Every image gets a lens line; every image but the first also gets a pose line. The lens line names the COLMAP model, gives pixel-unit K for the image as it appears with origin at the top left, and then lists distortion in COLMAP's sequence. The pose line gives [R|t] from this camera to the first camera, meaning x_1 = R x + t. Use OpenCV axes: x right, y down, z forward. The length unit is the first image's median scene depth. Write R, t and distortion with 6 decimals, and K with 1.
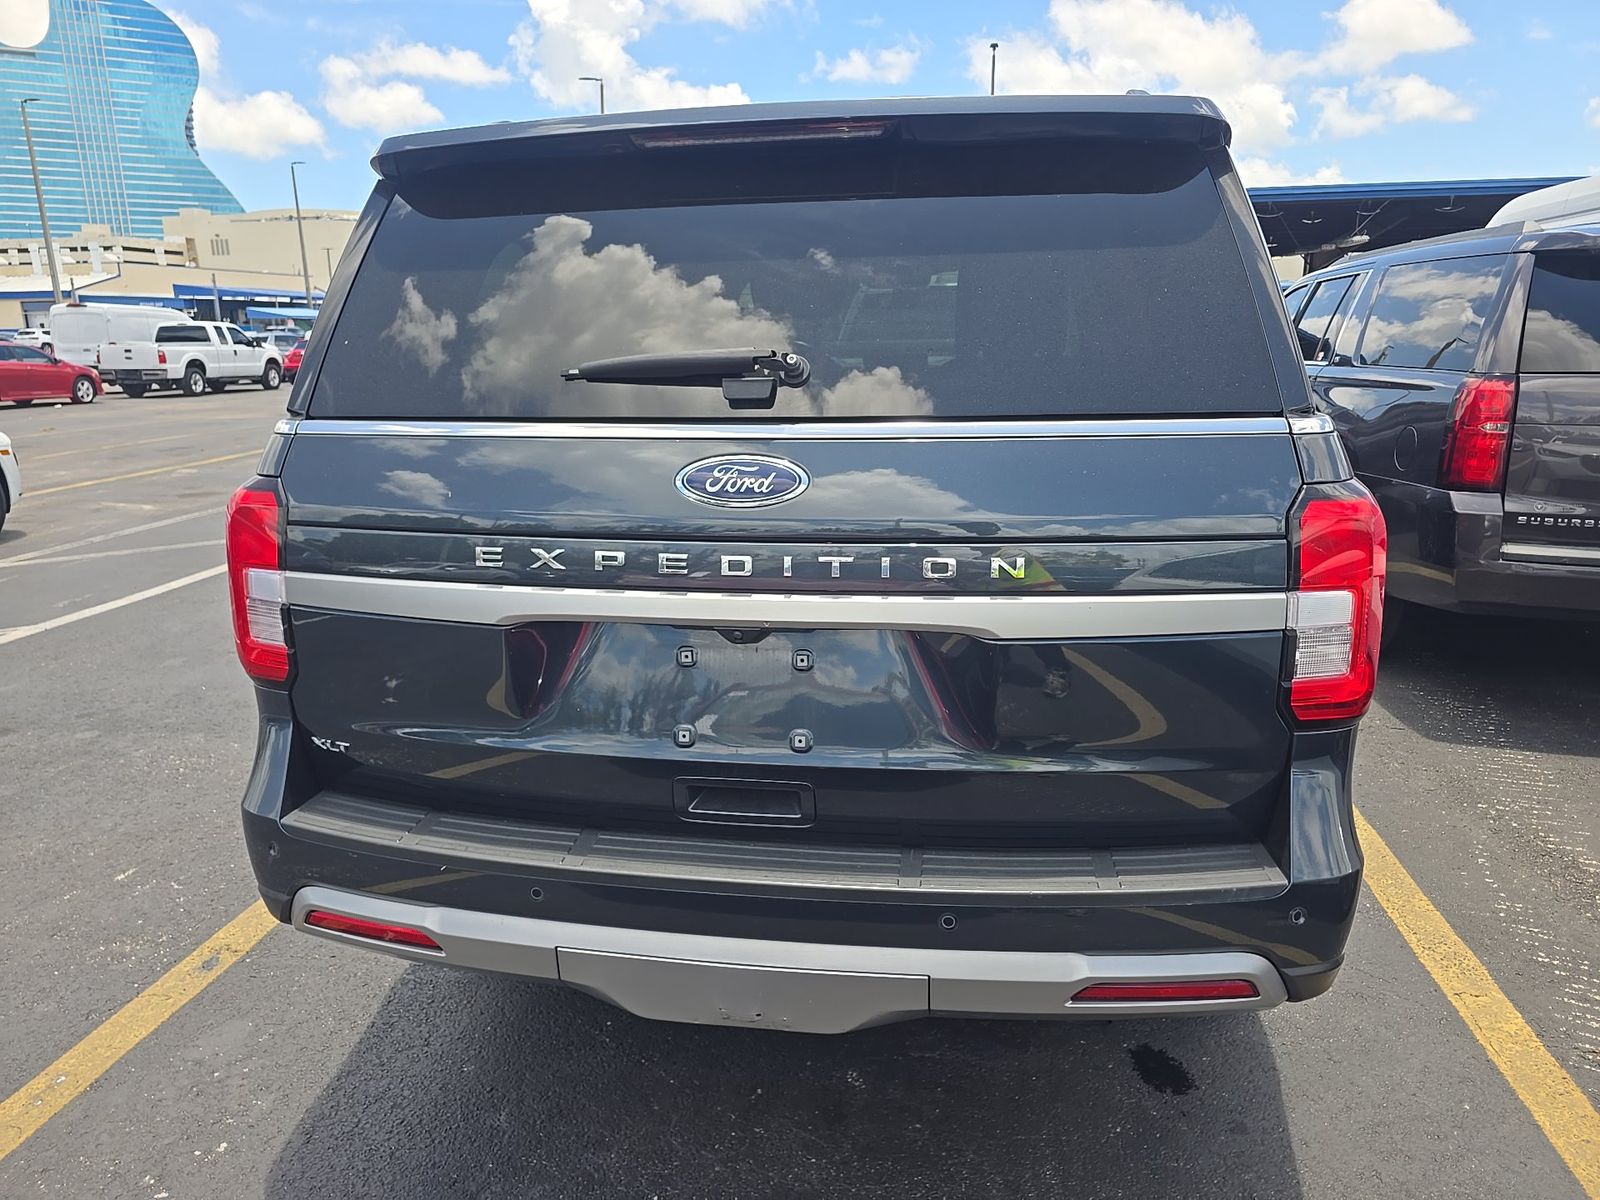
lens RADIAL K [[1071.8, 0, 800.0], [0, 1071.8, 600.0], [0, 0, 1]] dist [0.041319, -0.036594]
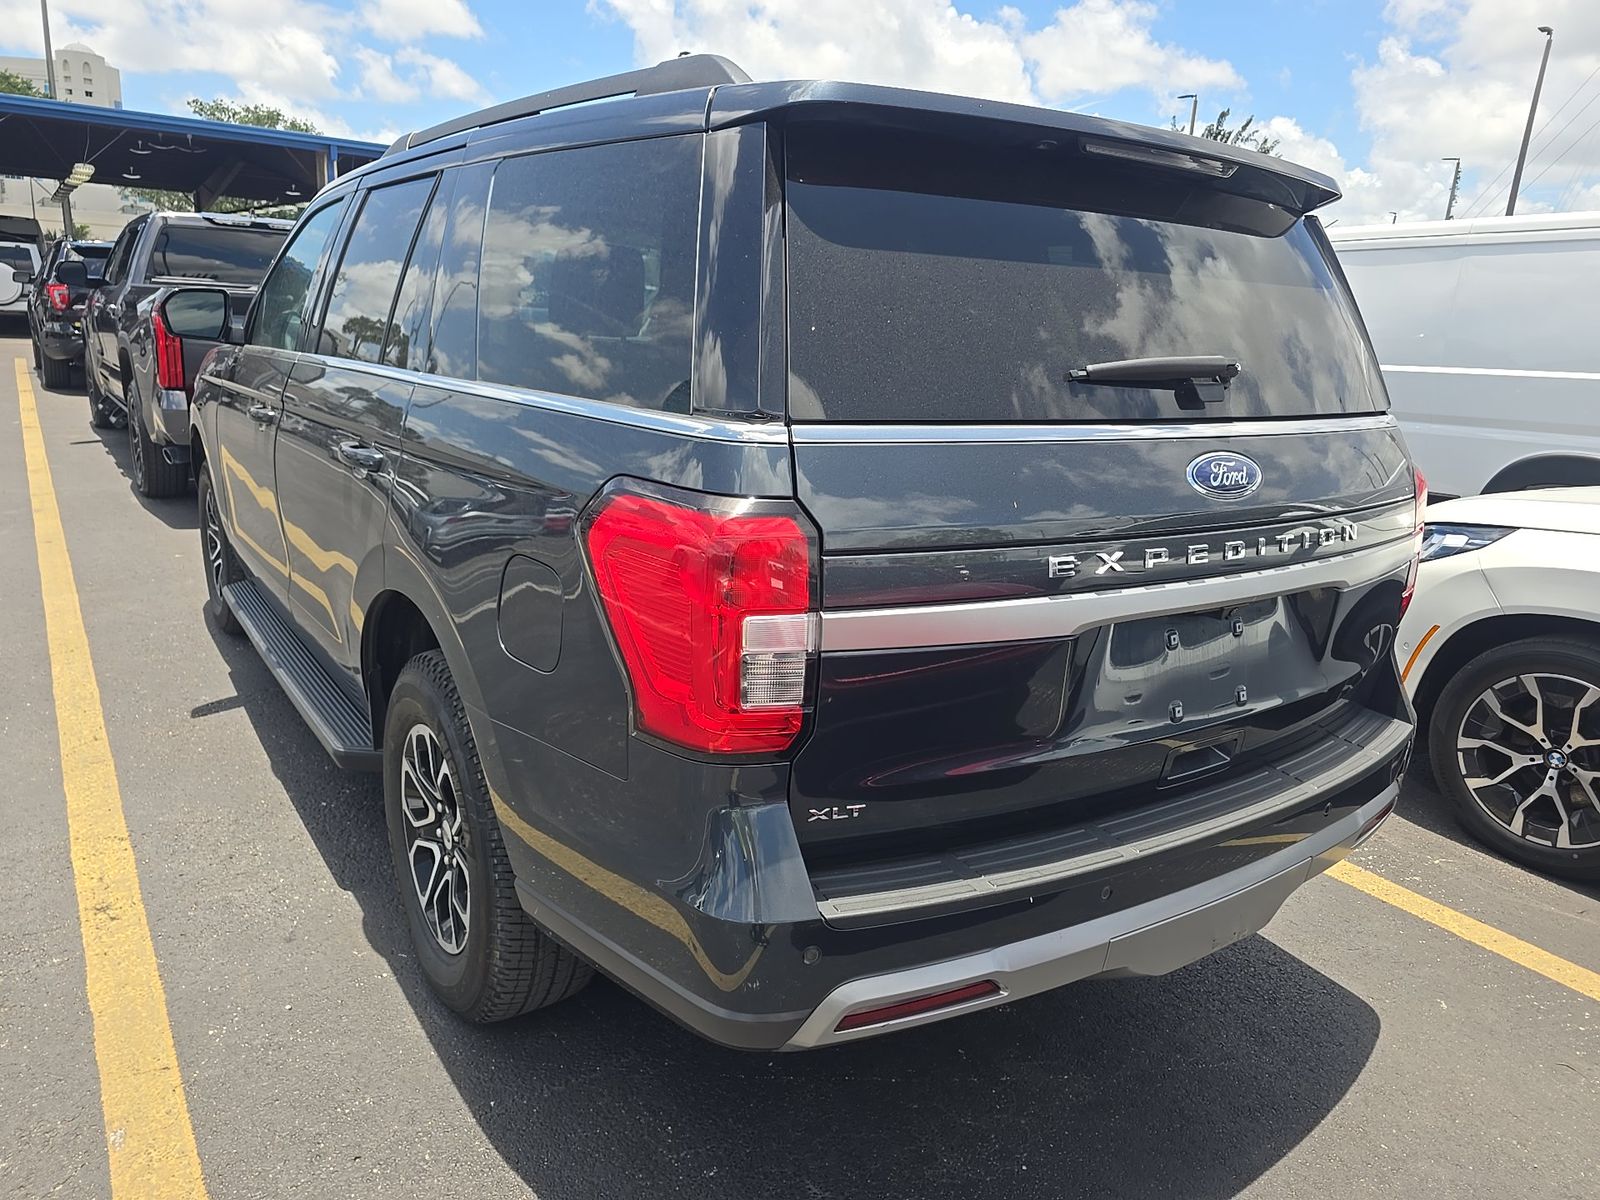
lens RADIAL K [[1125.6, 0, 802.3], [0, 1125.6, 641.4], [0, 0, 1]] dist [0.063371, 0.000551]
pose [[0.726584, -0.141555, 0.672337, -1.201275], [0.112677, 0.989847, 0.086636, -0.091728], [-0.677775, 0.012808, 0.735158, 0.426286]]
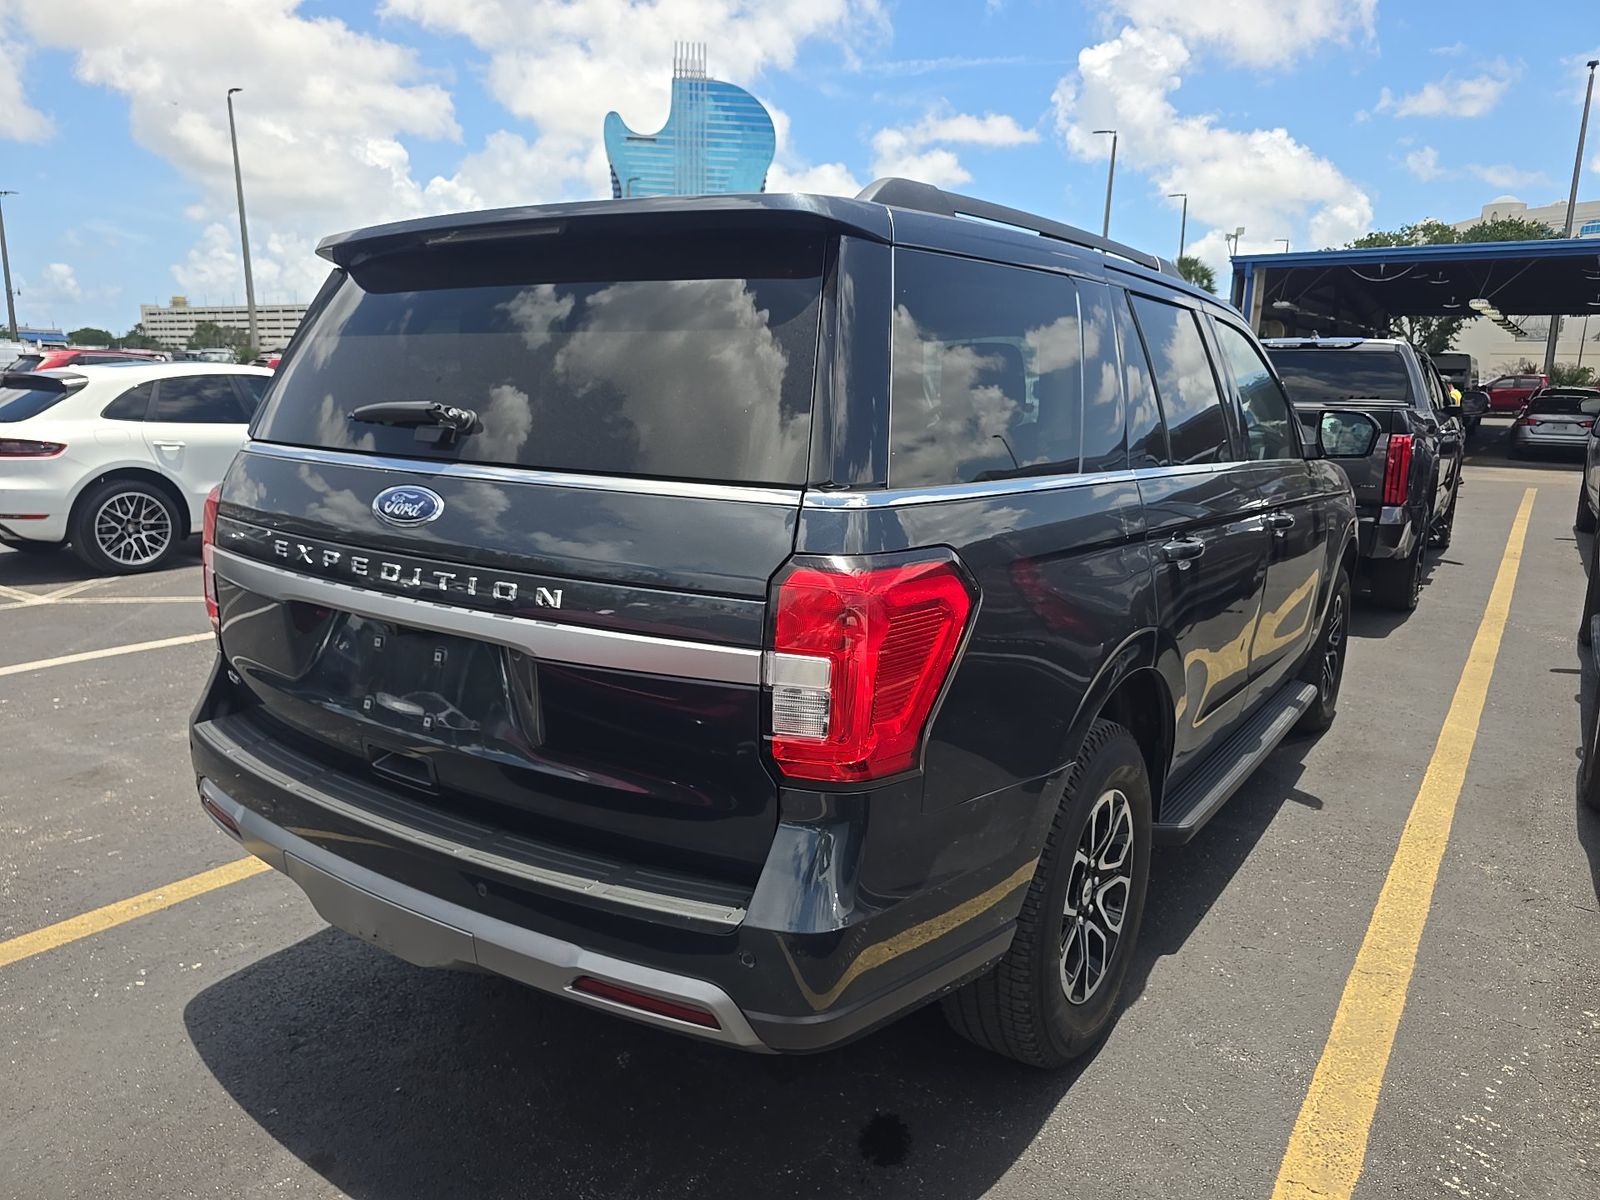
lens RADIAL K [[1071.8, 0, 800.0], [0, 1071.8, 600.0], [0, 0, 1]] dist [0.041319, -0.036594]
pose [[0.904382, 0.118105, -0.410054, 0.893248], [-0.136304, 0.990549, -0.015322, -0.045194], [0.404368, 0.069749, 0.911933, 0.039566]]
